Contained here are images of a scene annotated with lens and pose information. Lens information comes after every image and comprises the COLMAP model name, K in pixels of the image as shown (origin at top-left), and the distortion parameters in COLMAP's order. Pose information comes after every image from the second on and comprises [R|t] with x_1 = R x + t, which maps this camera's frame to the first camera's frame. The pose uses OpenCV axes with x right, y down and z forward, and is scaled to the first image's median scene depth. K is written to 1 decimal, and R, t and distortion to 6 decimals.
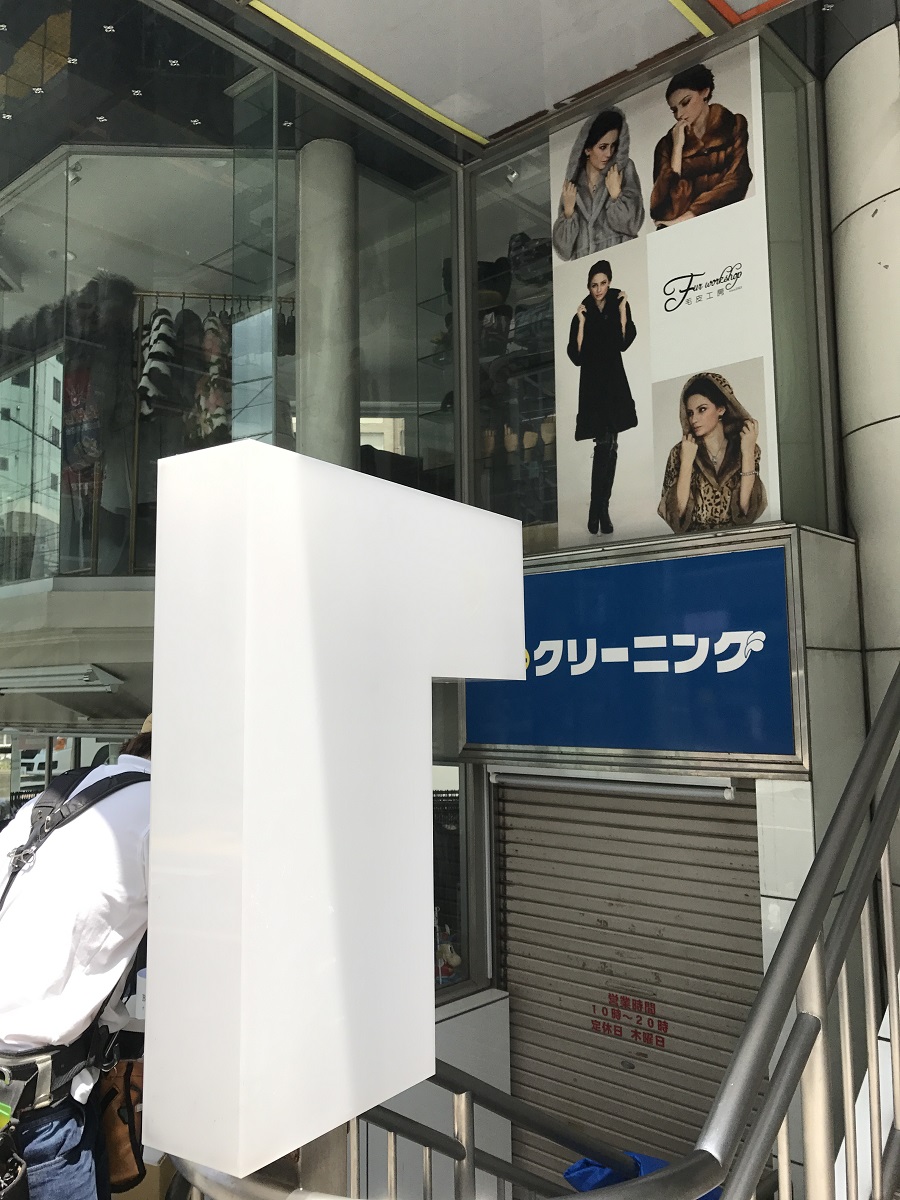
lens RADIAL K [[986.7, 0, 455.8], [0, 986.7, 603.9], [0, 0, 1]] dist [0.003490, 0.005085]
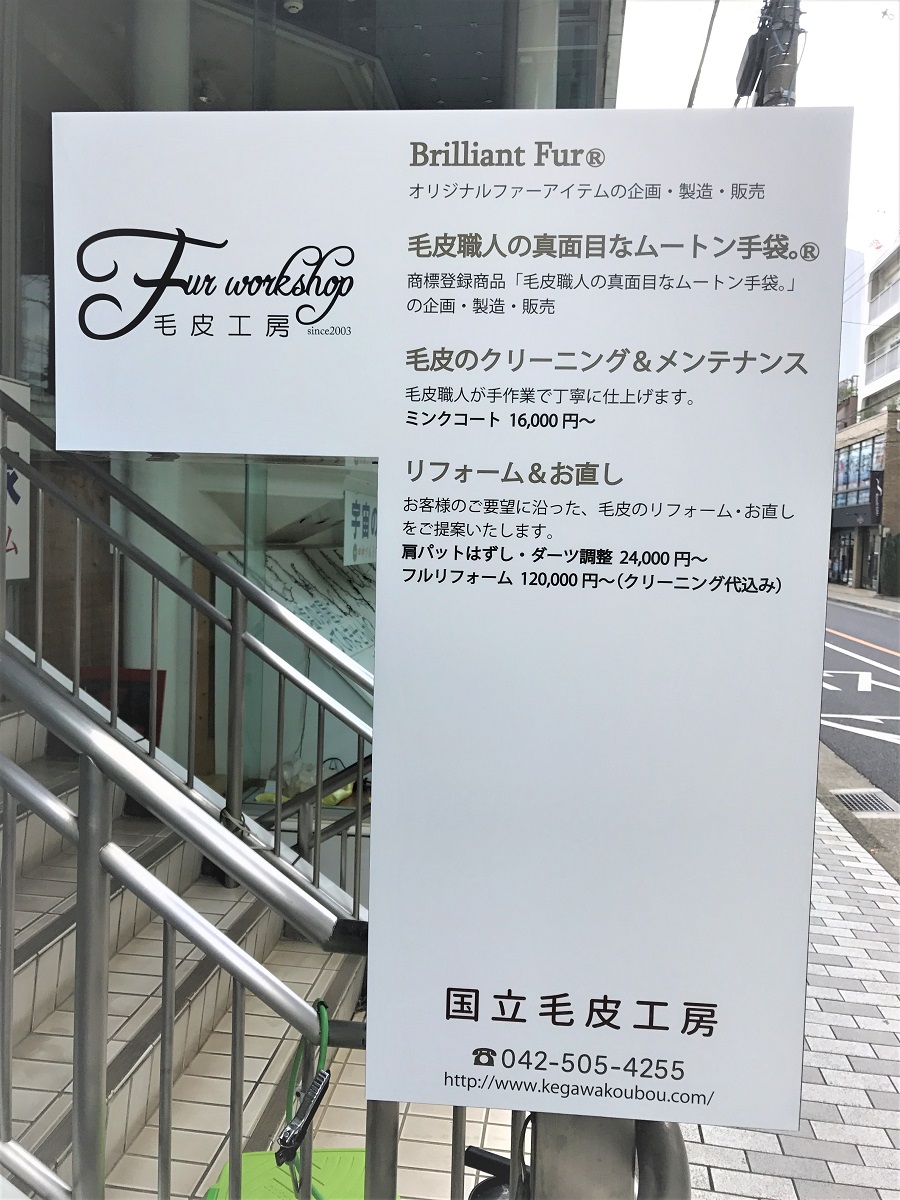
lens RADIAL K [[986.7, 0, 453.1], [0, 986.7, 596.3], [0, 0, 1]] dist [0.003490, 0.005085]
pose [[0.815041, 0.003840, 0.579390, 0.133081], [-0.090201, 0.988627, 0.120336, -0.267094], [-0.572339, -0.150341, 0.806118, 0.692479]]
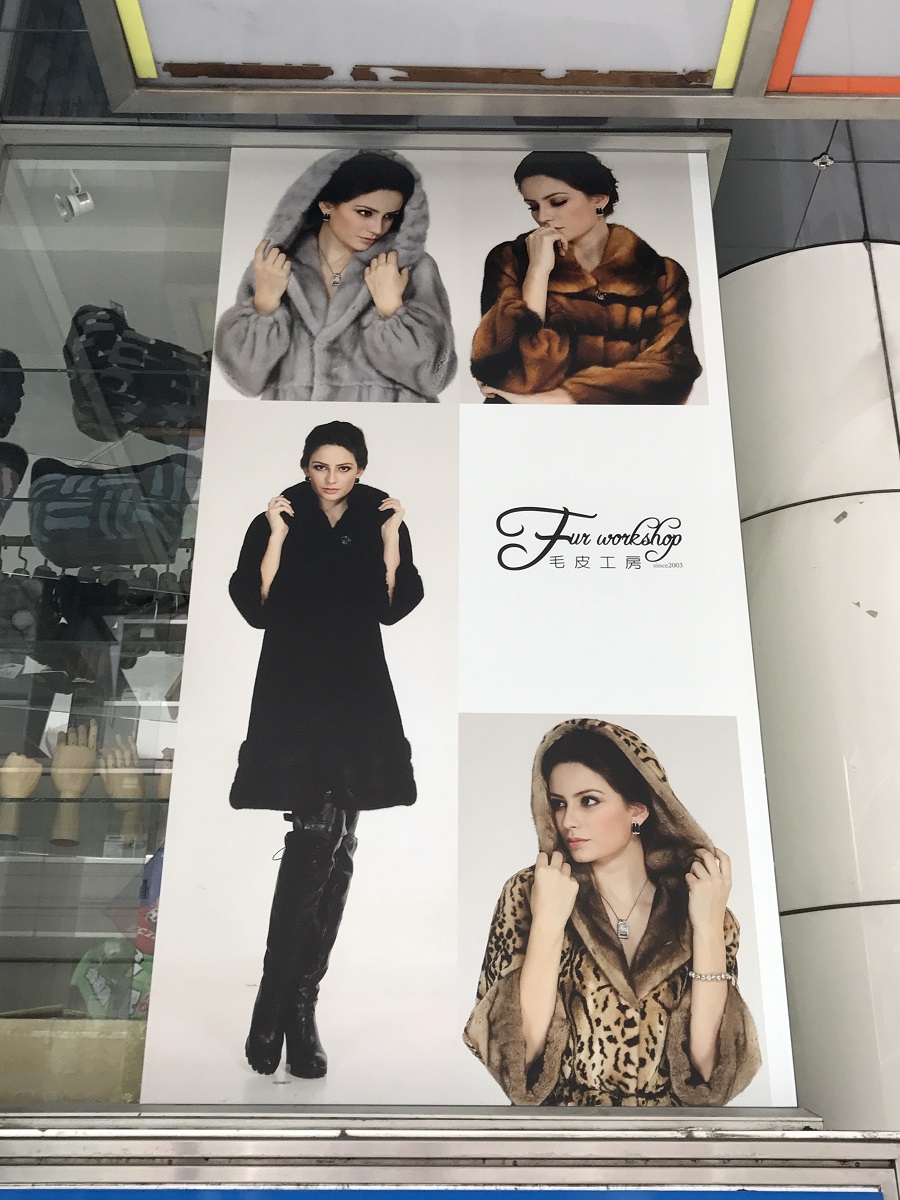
lens RADIAL K [[1391.4, 0, 448.0], [0, 1391.4, 592.5], [0, 0, 1]] dist [0.074526, 0.000000]
pose [[0.741231, 0.301749, 0.599604, -0.180891], [-0.073612, 0.924417, -0.374211, -0.048927], [-0.667202, 0.233239, 0.707419, 0.579548]]
